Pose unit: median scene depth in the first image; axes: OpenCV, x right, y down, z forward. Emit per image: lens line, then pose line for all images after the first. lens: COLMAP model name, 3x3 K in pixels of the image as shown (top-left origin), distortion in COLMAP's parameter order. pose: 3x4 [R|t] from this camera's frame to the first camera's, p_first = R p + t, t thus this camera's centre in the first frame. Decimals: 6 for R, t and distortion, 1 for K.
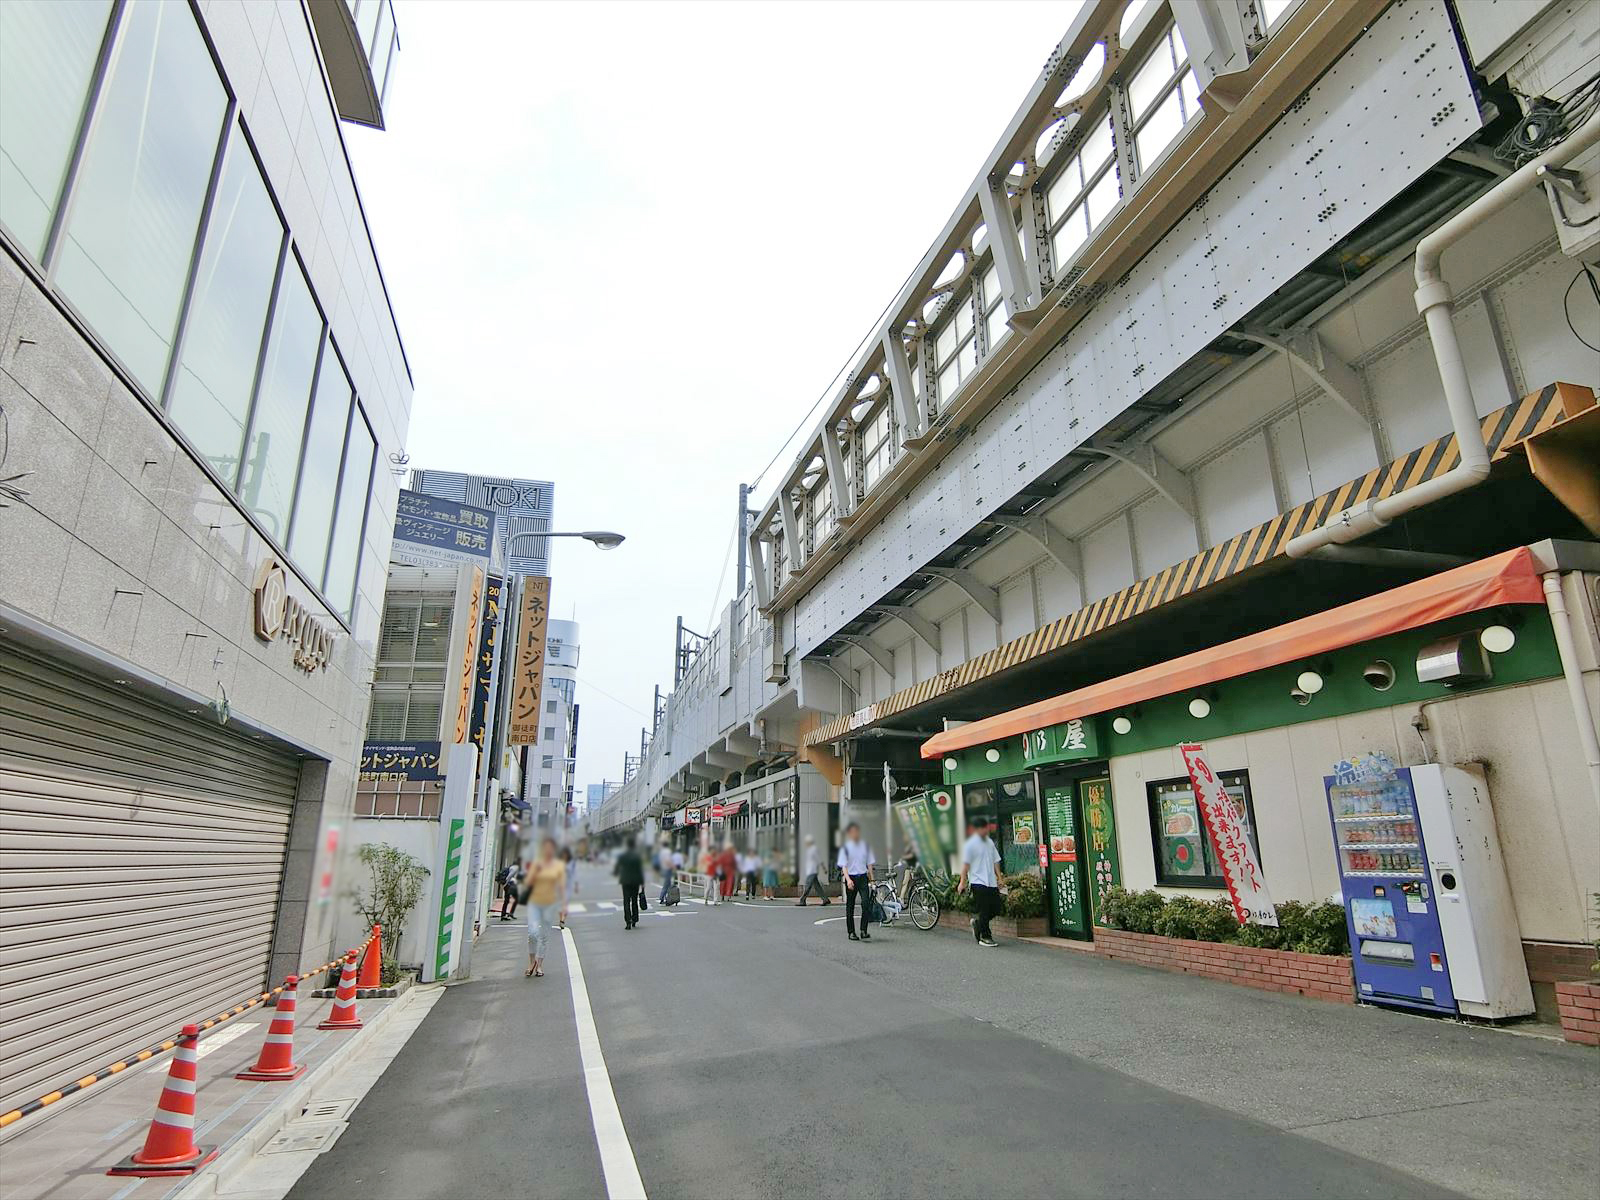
lens RADIAL K [[881.4, 0, 790.7], [0, 881.4, 606.5], [0, 0, 1]] dist [-0.019546, 0.002511]
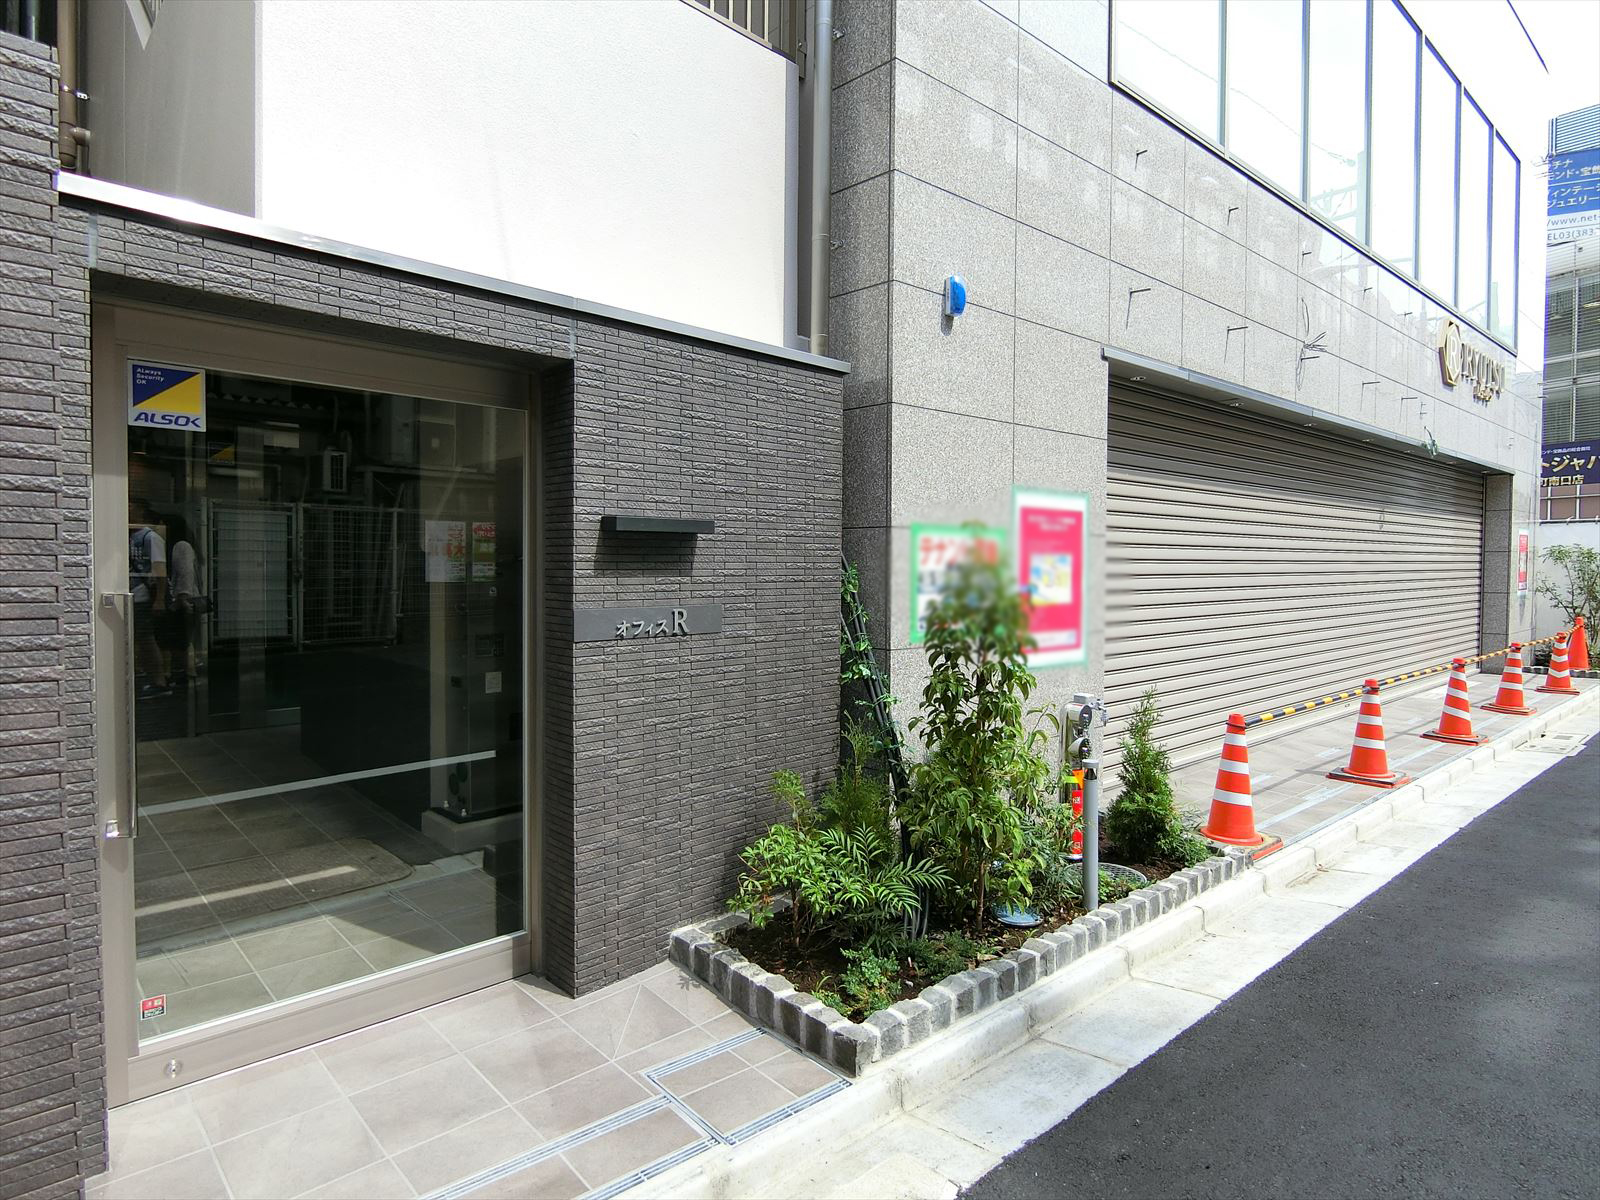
lens RADIAL K [[881.4, 0, 790.7], [0, 881.4, 606.5], [0, 0, 1]] dist [-0.019546, 0.002511]
pose [[0.423485, 0.027740, -0.905478, 0.103623], [0.257376, 0.954658, 0.149619, -0.071706], [0.868572, -0.296410, 0.397144, -0.317160]]
